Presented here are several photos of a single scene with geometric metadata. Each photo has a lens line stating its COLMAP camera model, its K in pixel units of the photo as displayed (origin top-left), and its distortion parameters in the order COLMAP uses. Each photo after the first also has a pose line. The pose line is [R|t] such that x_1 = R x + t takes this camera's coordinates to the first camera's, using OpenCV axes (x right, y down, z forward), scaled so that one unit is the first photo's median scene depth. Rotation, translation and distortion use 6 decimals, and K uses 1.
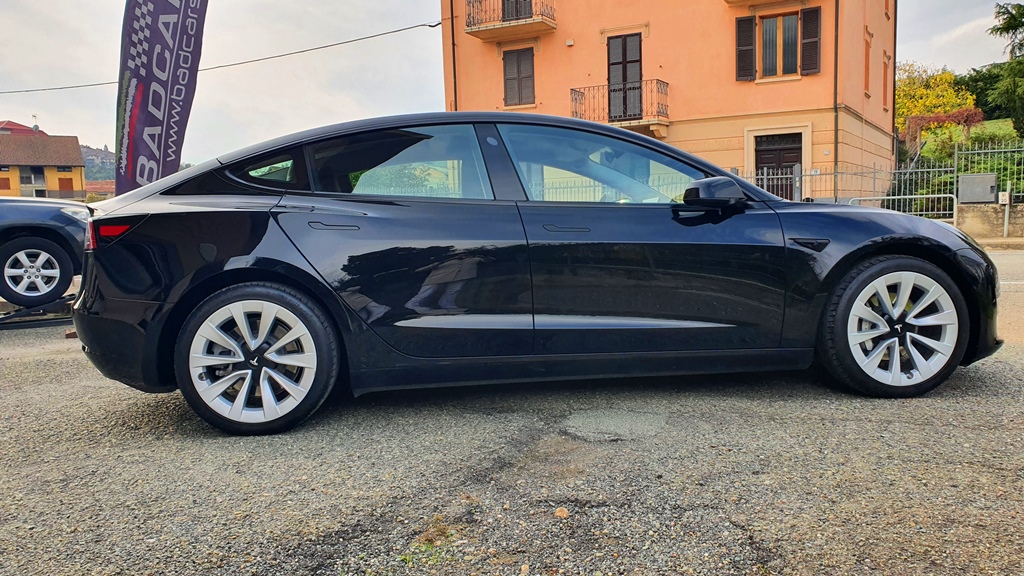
lens RADIAL K [[771.4, 0, 519.3], [0, 771.4, 282.8], [0, 0, 1]] dist [0.023564, -0.010225]
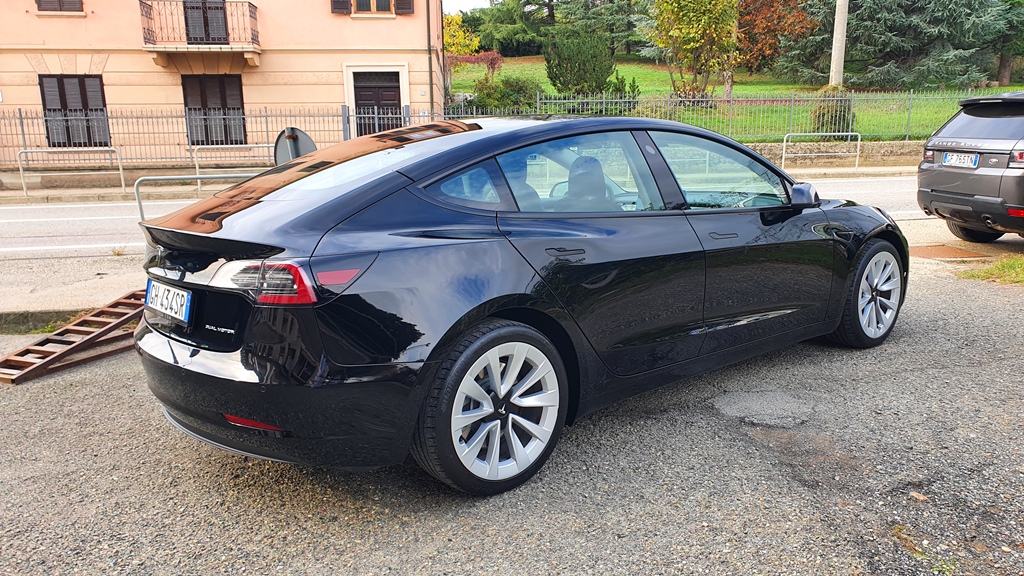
lens RADIAL K [[771.4, 0, 517.7], [0, 771.4, 298.2], [0, 0, 1]] dist [0.023564, -0.010225]
pose [[0.832099, -0.102442, 0.545084, -0.099529], [0.040845, 0.991444, 0.123979, -0.016652], [-0.553121, -0.080899, 0.829164, 0.033973]]
